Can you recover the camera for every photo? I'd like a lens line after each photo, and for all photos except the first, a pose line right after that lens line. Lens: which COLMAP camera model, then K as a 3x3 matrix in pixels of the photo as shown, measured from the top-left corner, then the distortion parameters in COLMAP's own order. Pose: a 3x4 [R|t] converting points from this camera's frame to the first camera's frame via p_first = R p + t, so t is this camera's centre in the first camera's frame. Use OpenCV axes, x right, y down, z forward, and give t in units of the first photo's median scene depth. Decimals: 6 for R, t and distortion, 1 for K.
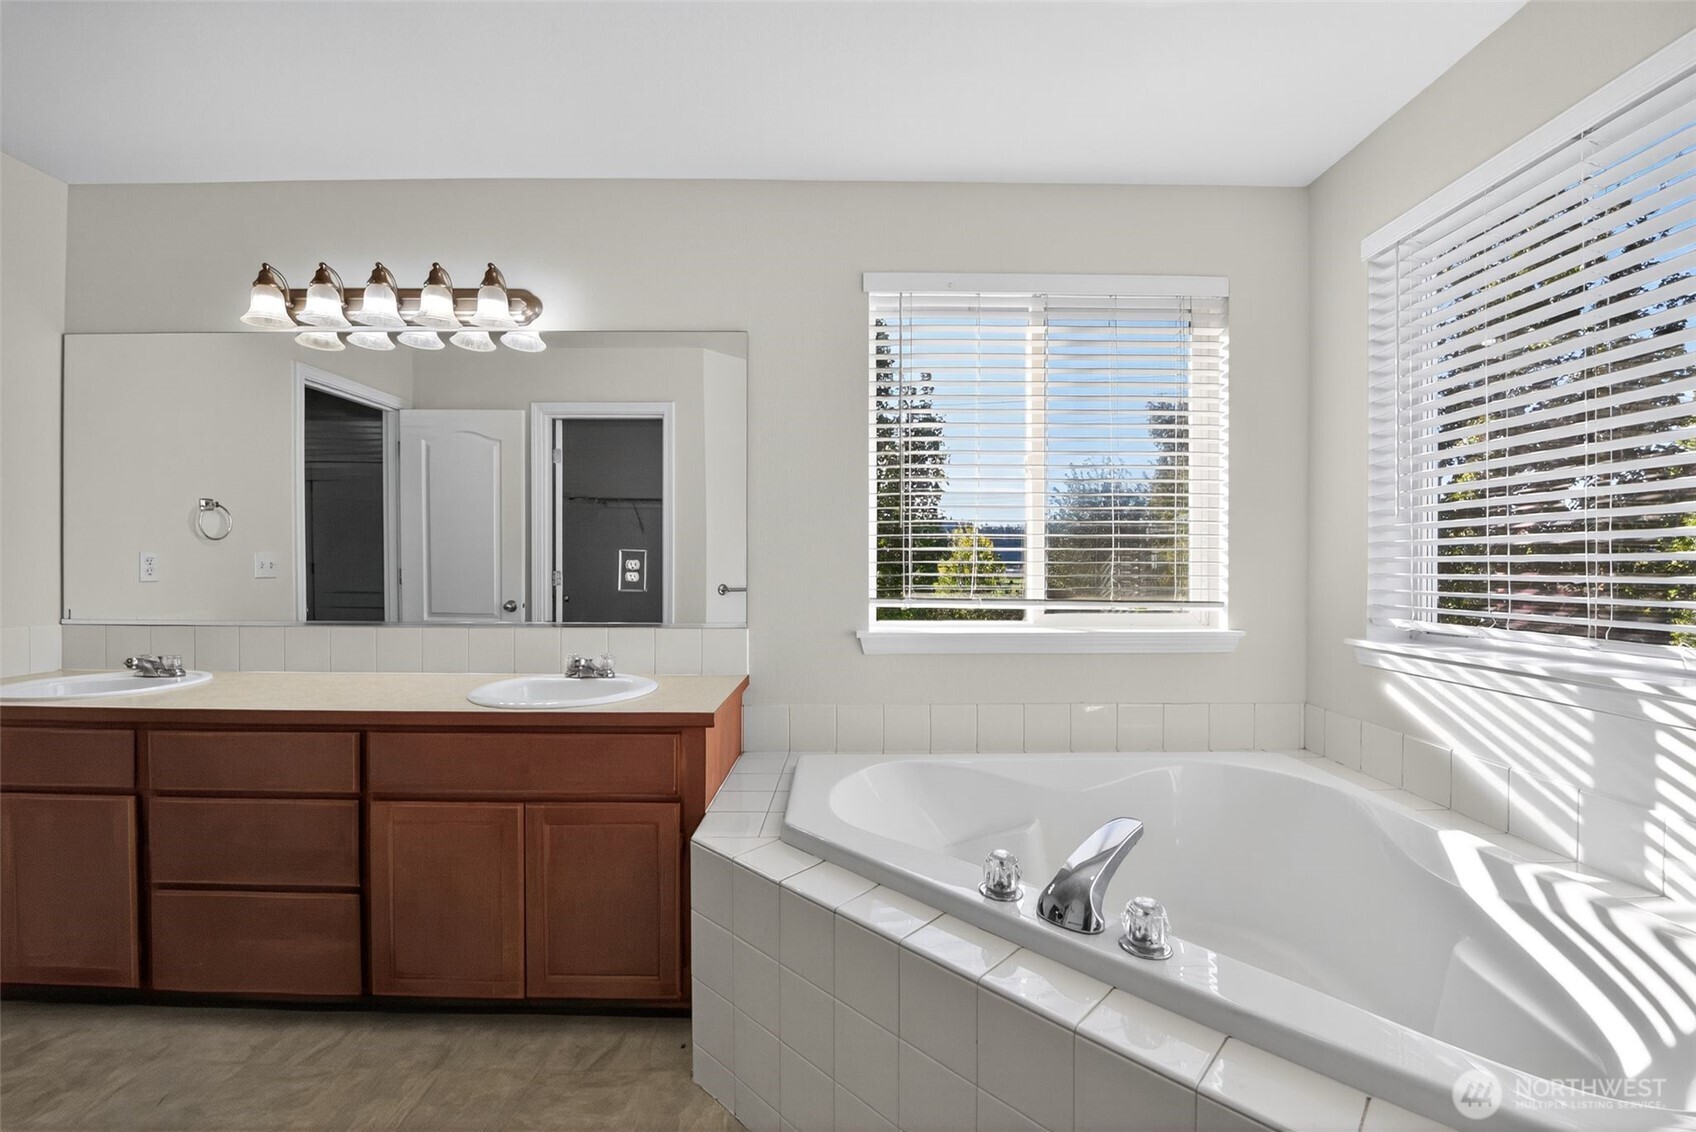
lens RADIAL K [[682.1, 0, 858.7], [0, 682.1, 570.0], [0, 0, 1]] dist [-0.021730, -0.000232]
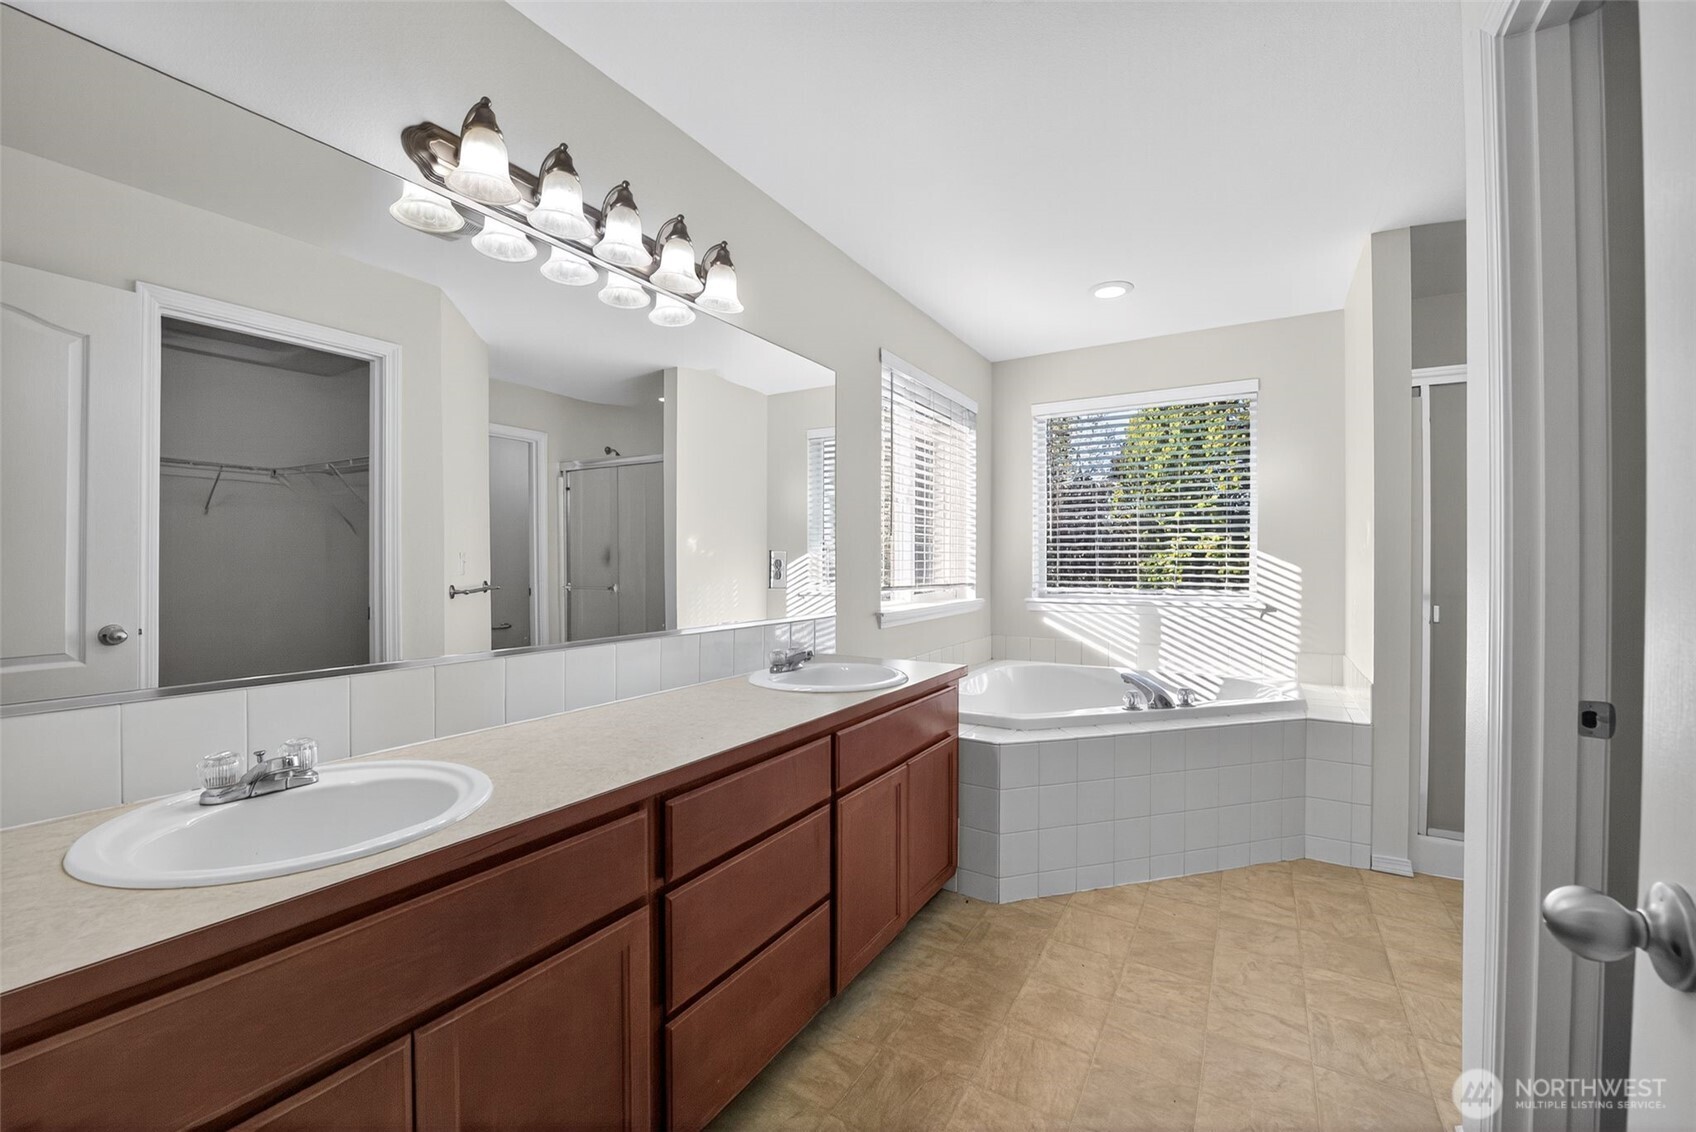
lens RADIAL K [[682.1, 0, 858.7], [0, 682.1, 570.0], [0, 0, 1]] dist [-0.021730, -0.000232]
pose [[0.508435, -0.012187, 0.861014, -1.580408], [0.003985, 0.999922, 0.011800, -0.012791], [-0.861091, -0.002569, 0.508444, 0.453888]]
